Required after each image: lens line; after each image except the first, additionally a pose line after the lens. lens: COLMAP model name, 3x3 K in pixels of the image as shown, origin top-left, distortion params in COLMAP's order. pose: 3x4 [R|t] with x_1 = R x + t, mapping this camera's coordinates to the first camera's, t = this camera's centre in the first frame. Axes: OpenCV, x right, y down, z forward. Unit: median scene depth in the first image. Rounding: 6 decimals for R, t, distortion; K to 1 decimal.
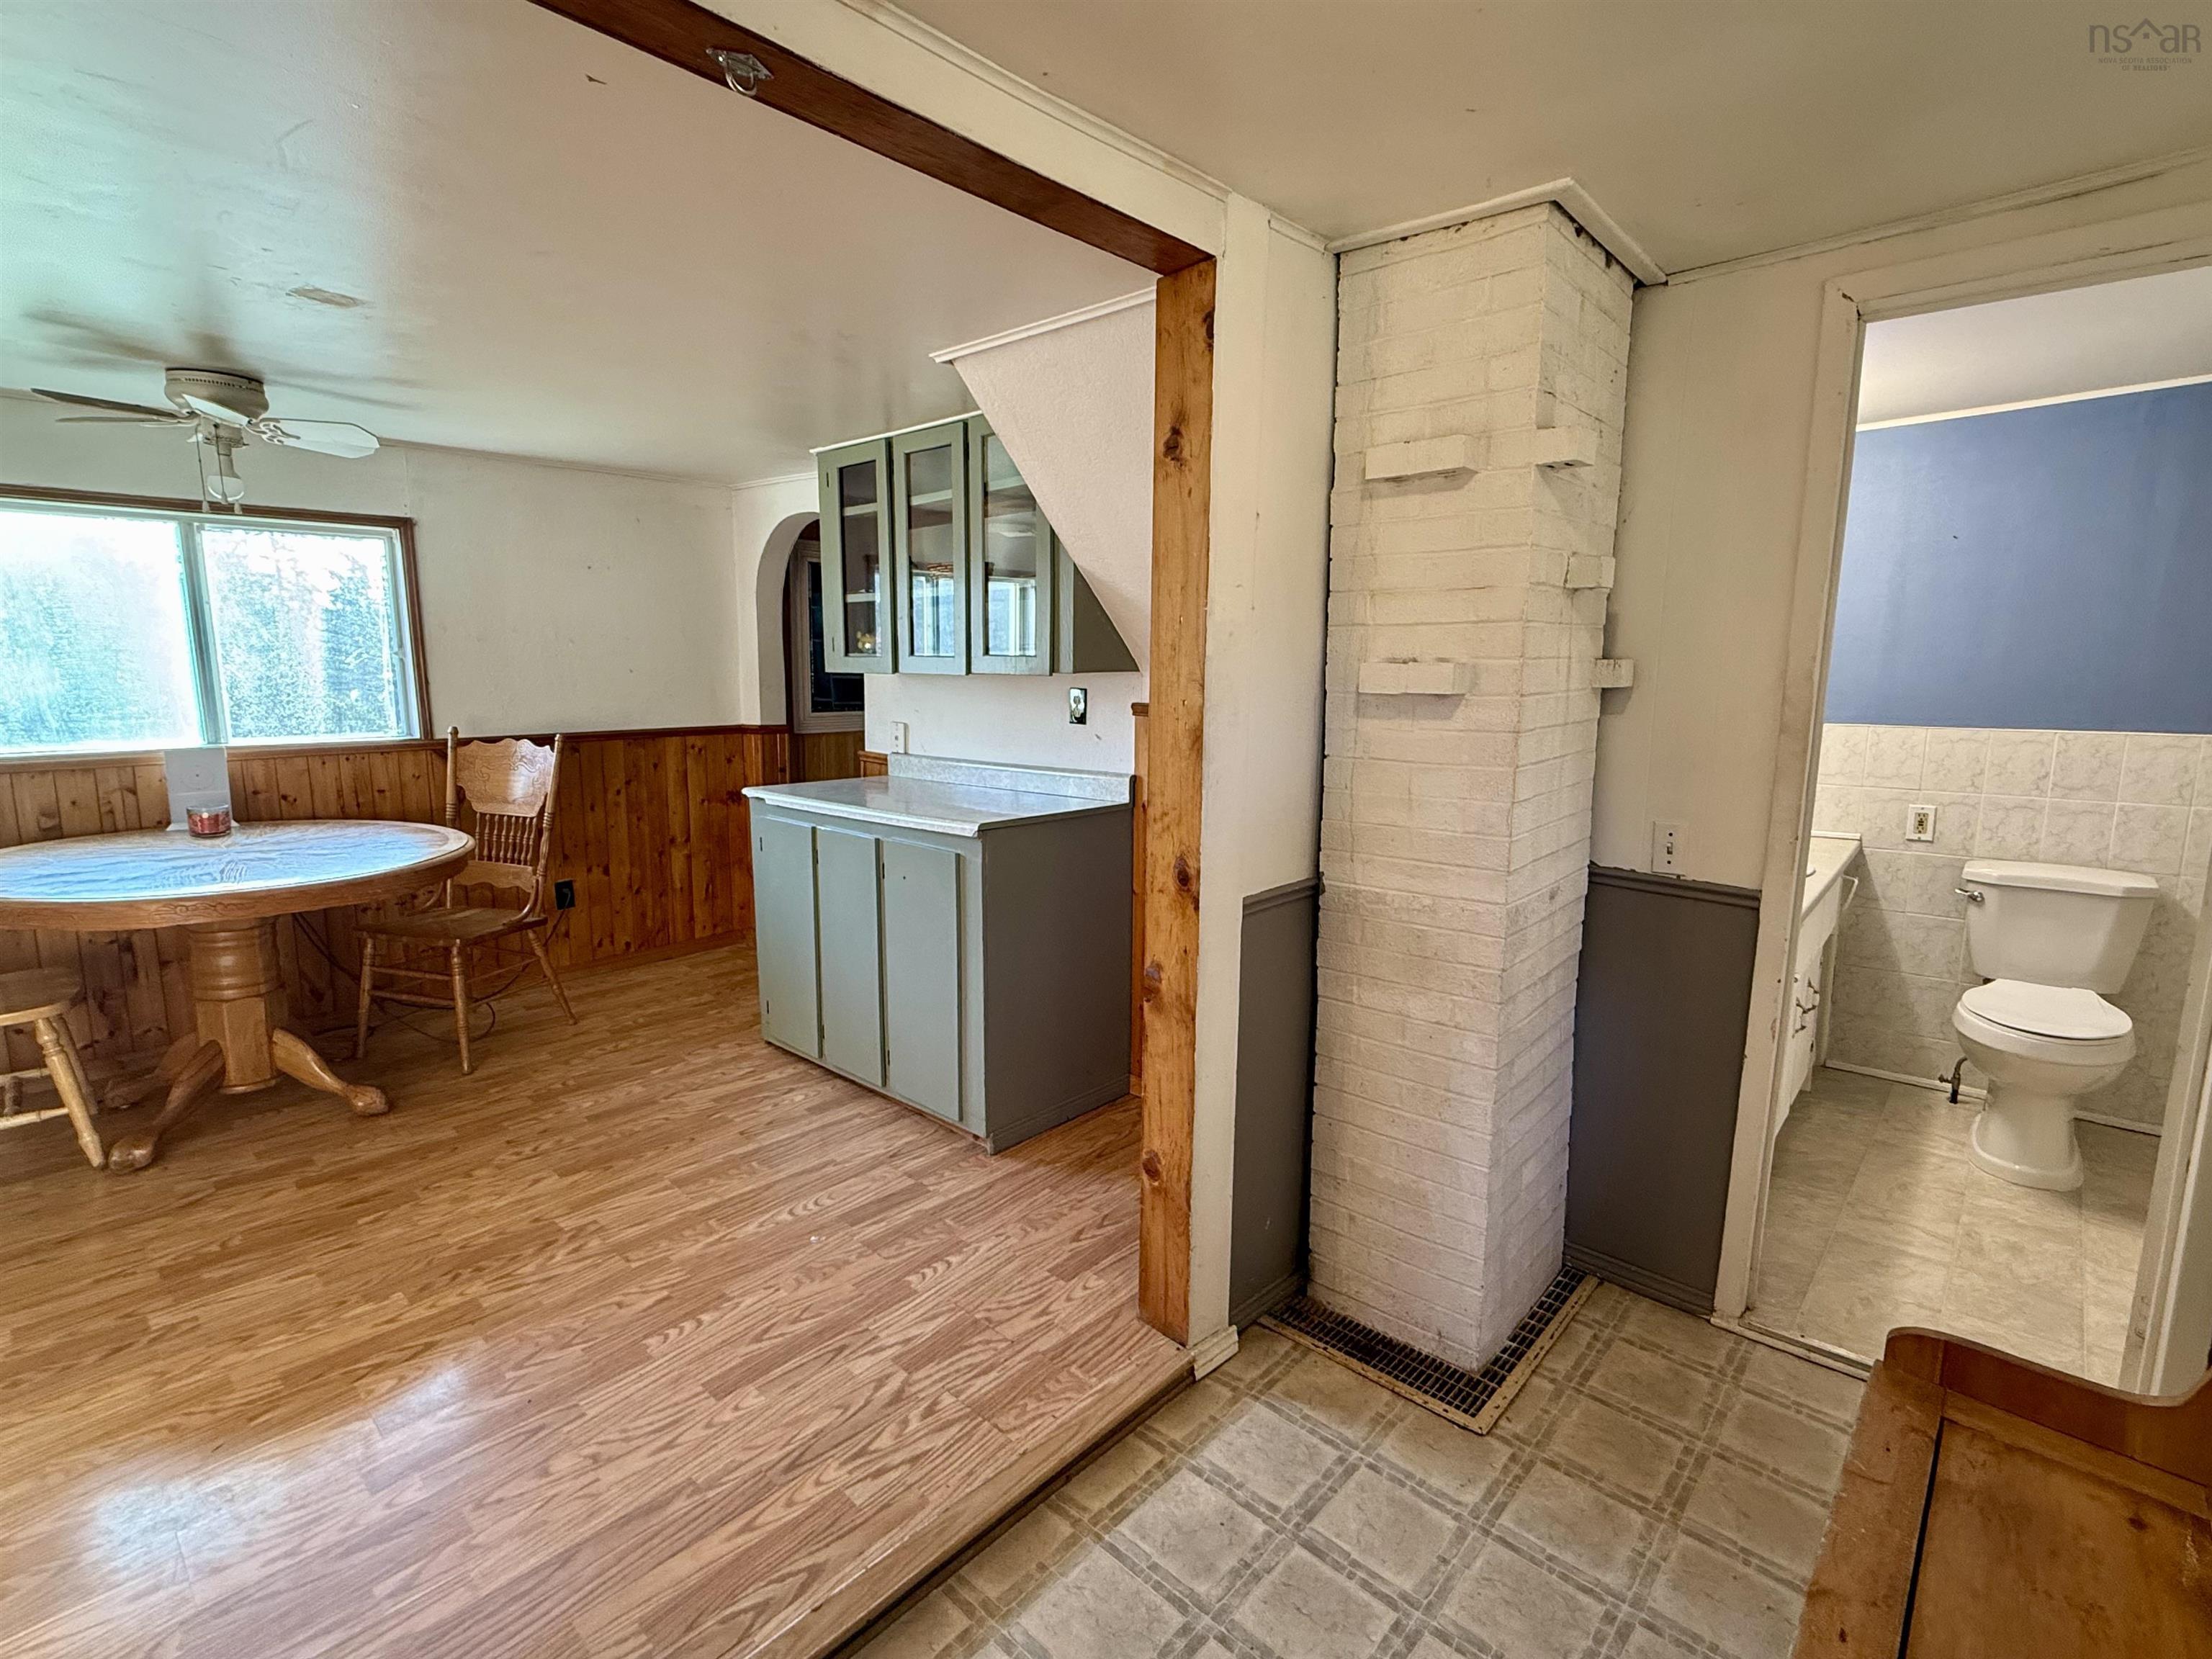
lens RADIAL K [[1054.2, 0, 1110.1], [0, 1054.2, 829.5], [0, 0, 1]] dist [-0.000821, -0.000401]
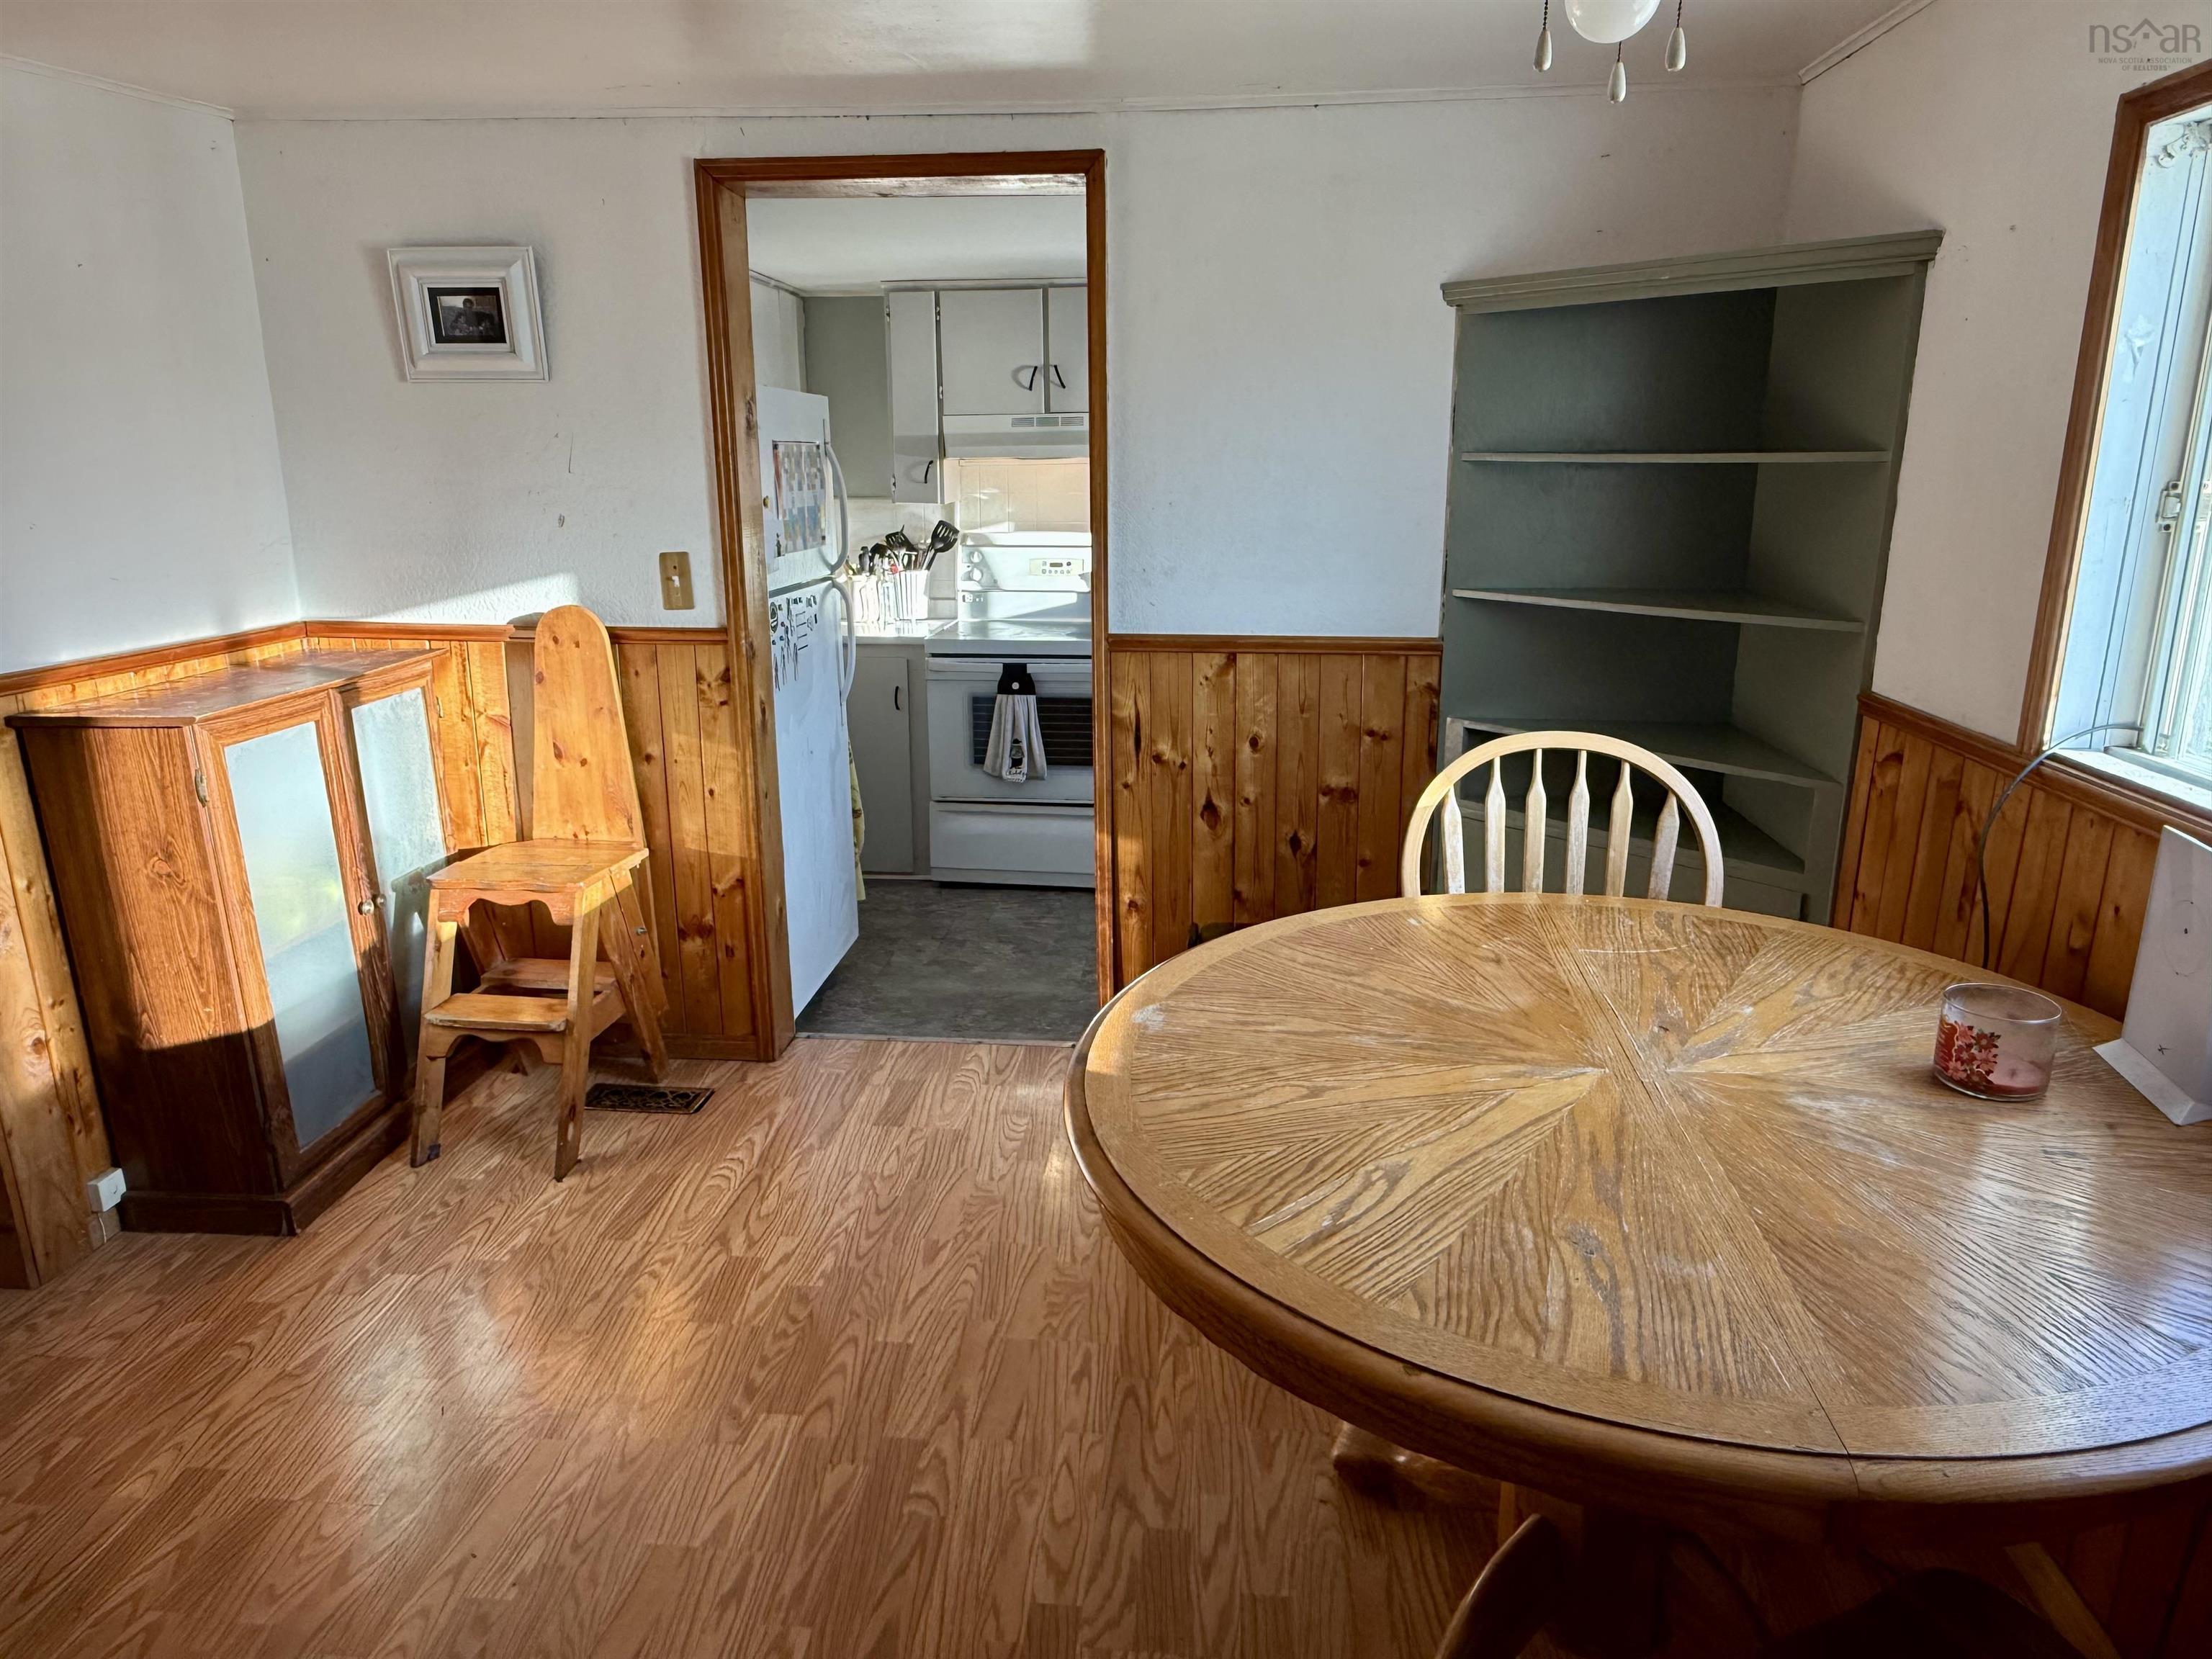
lens RADIAL K [[1418.4, 0, 1091.0], [0, 1418.4, 832.8], [0, 0, 1]] dist [-0.007660, 0.006295]
pose [[-0.806142, 0.152659, -0.571691, -0.384028], [-0.094273, 0.920672, 0.378783, -0.210859], [0.584164, 0.359248, -0.727801, 1.141916]]
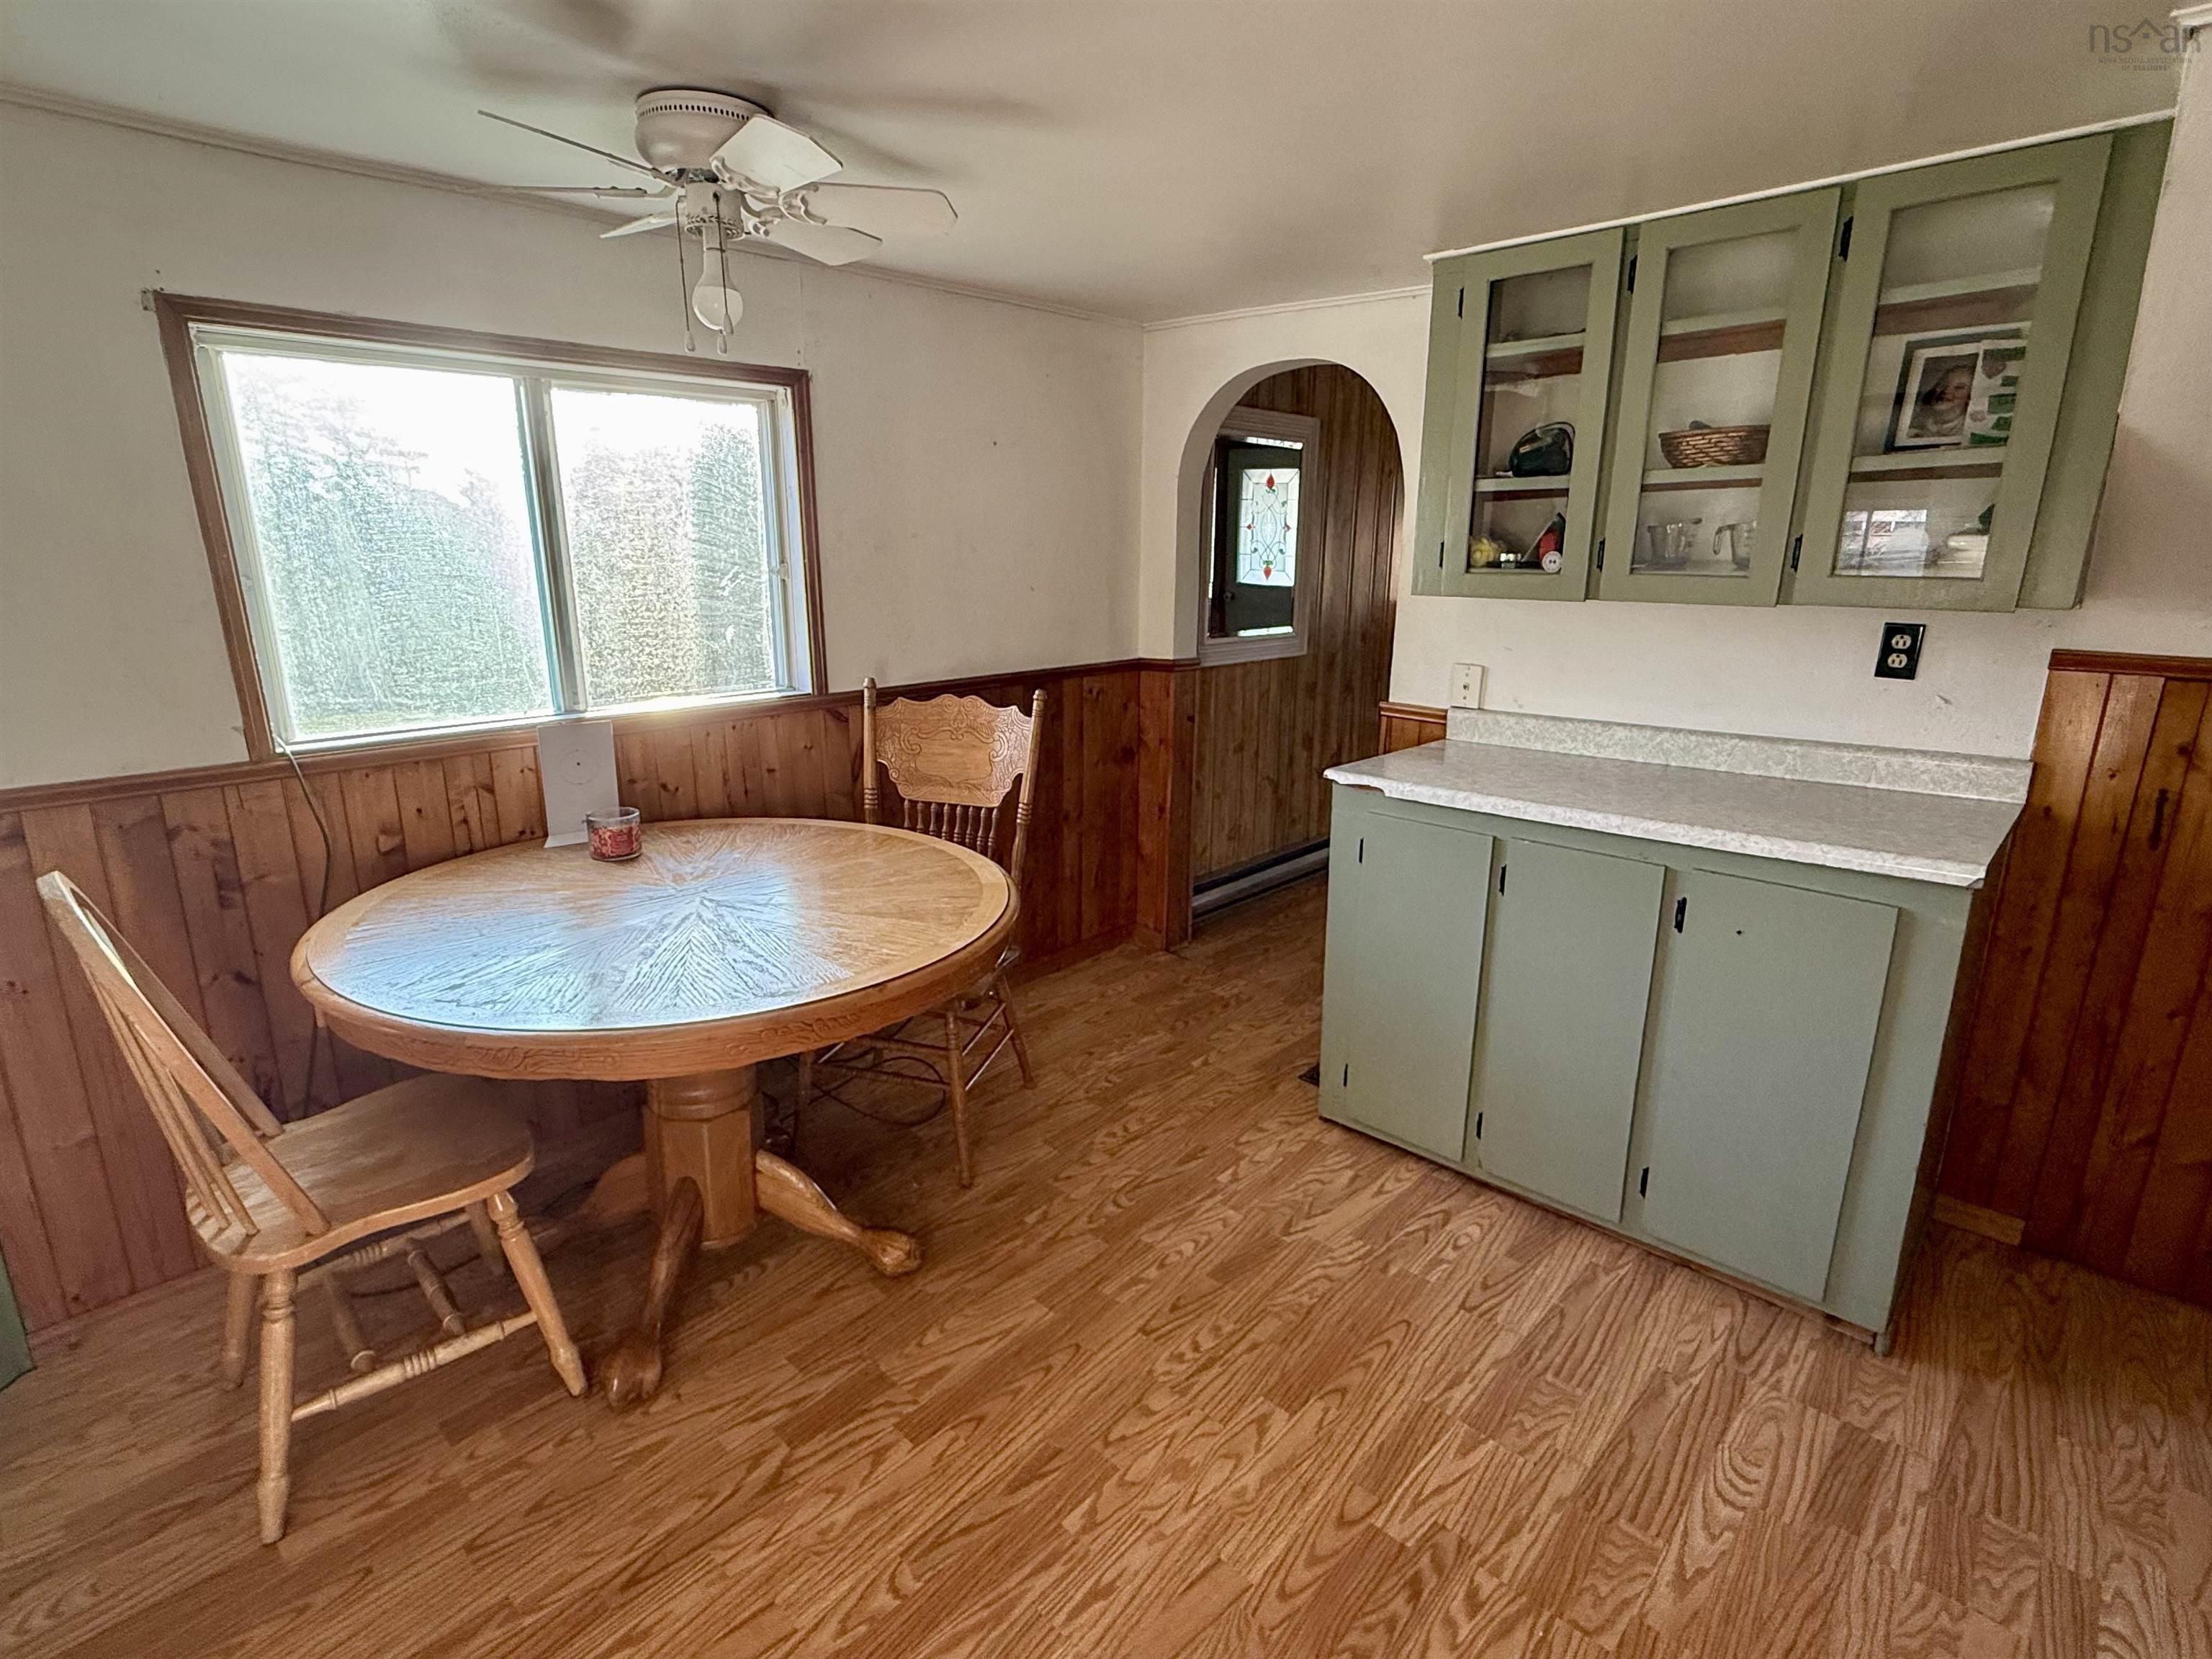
lens RADIAL K [[1100.5, 0, 1095.5], [0, 1100.5, 829.6], [0, 0, 1]] dist [0.003687, -0.001931]
pose [[0.999747, -0.003504, -0.022217, -0.535408], [0.005556, 0.995650, 0.093011, -0.075636], [0.021795, -0.093111, 0.995417, 0.309871]]
